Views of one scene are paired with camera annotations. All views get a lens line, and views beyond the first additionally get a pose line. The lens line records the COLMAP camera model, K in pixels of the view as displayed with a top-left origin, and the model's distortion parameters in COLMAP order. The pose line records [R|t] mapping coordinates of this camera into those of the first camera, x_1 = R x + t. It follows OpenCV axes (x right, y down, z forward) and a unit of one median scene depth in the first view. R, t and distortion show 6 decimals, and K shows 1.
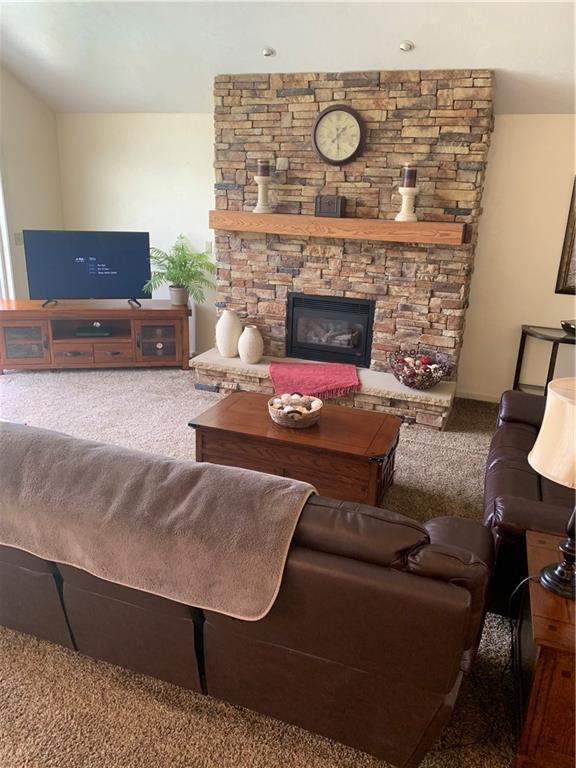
lens RADIAL K [[590.6, 0, 288.0], [0, 590.6, 384.0], [0, 0, 1]] dist [0.136537, -0.223243]
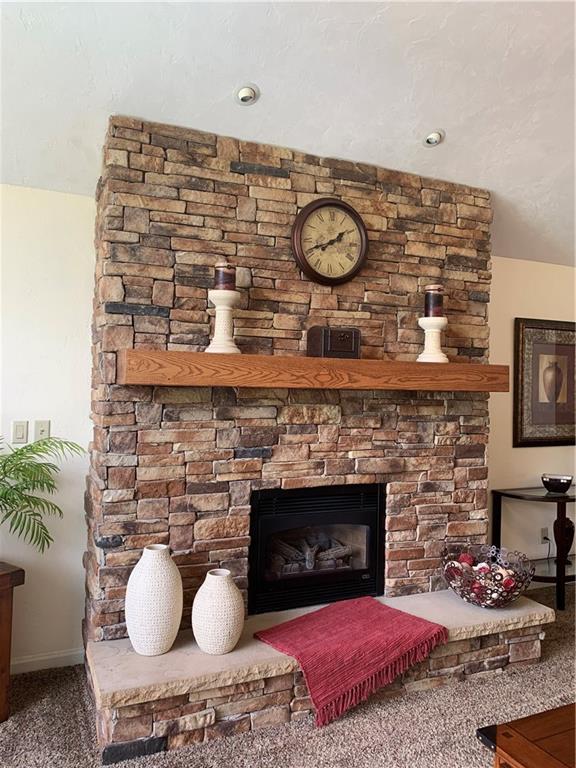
lens RADIAL K [[590.6, 0, 288.0], [0, 590.6, 384.0], [0, 0, 1]] dist [0.136537, -0.223243]
pose [[0.710124, -0.014905, 0.703919, -0.393987], [0.239732, 0.945156, -0.221831, -0.128223], [-0.662007, 0.326280, 0.674751, 0.616606]]
